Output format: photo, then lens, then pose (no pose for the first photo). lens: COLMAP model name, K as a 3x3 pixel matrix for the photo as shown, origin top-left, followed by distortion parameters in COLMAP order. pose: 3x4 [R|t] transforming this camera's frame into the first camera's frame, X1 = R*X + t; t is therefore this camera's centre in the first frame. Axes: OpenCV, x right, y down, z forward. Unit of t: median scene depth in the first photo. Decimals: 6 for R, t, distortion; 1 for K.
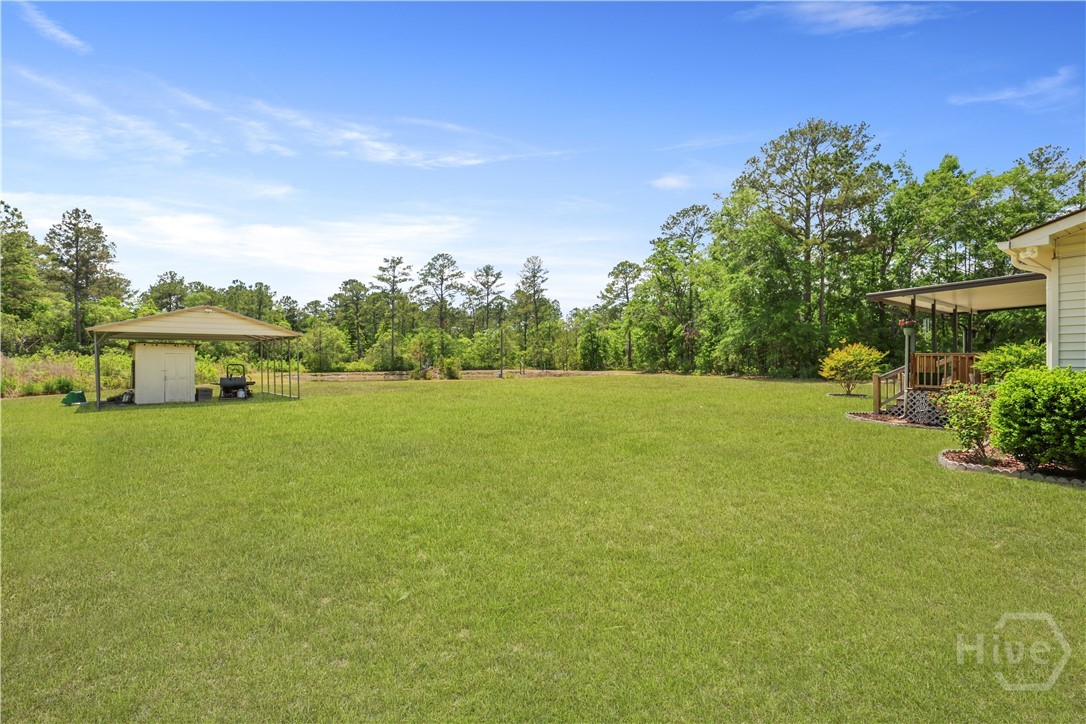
lens RADIAL K [[486.2, 0, 541.1], [0, 486.2, 360.9], [0, 0, 1]] dist [-0.000263, -0.000363]
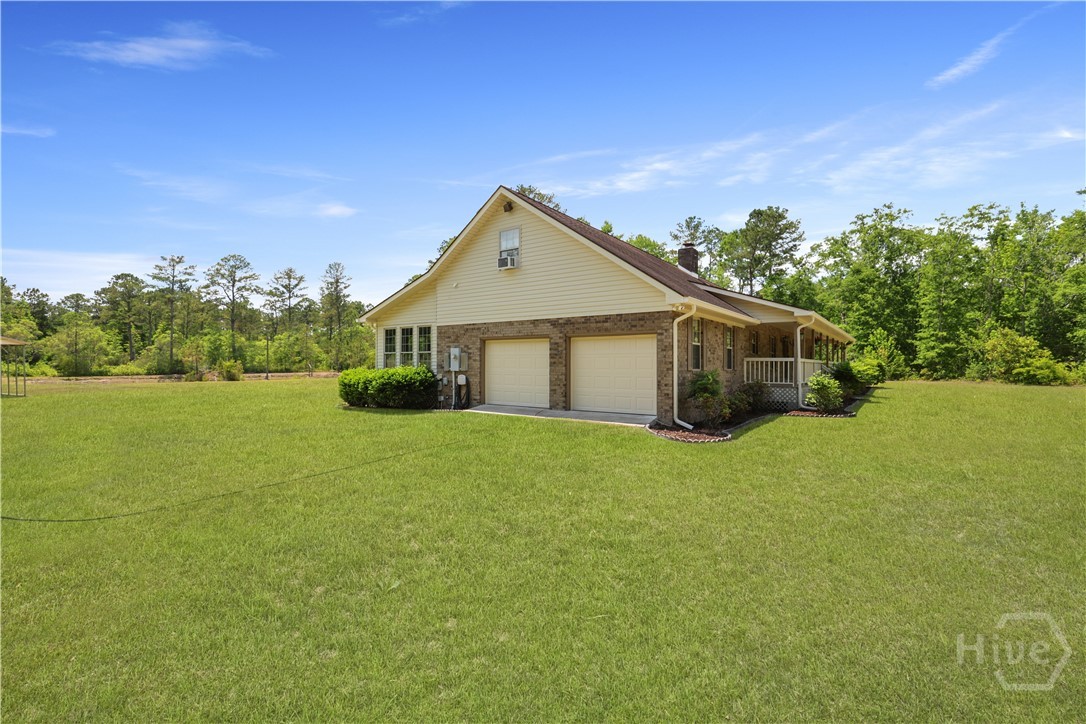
lens RADIAL K [[486.2, 0, 545.1], [0, 486.2, 365.0], [0, 0, 1]] dist [-0.000263, -0.000363]
pose [[0.948691, -0.001152, 0.316201, 0.082480], [-0.000059, 0.999993, 0.003820, -0.001139], [-0.316203, -0.003643, 0.948684, -0.131596]]
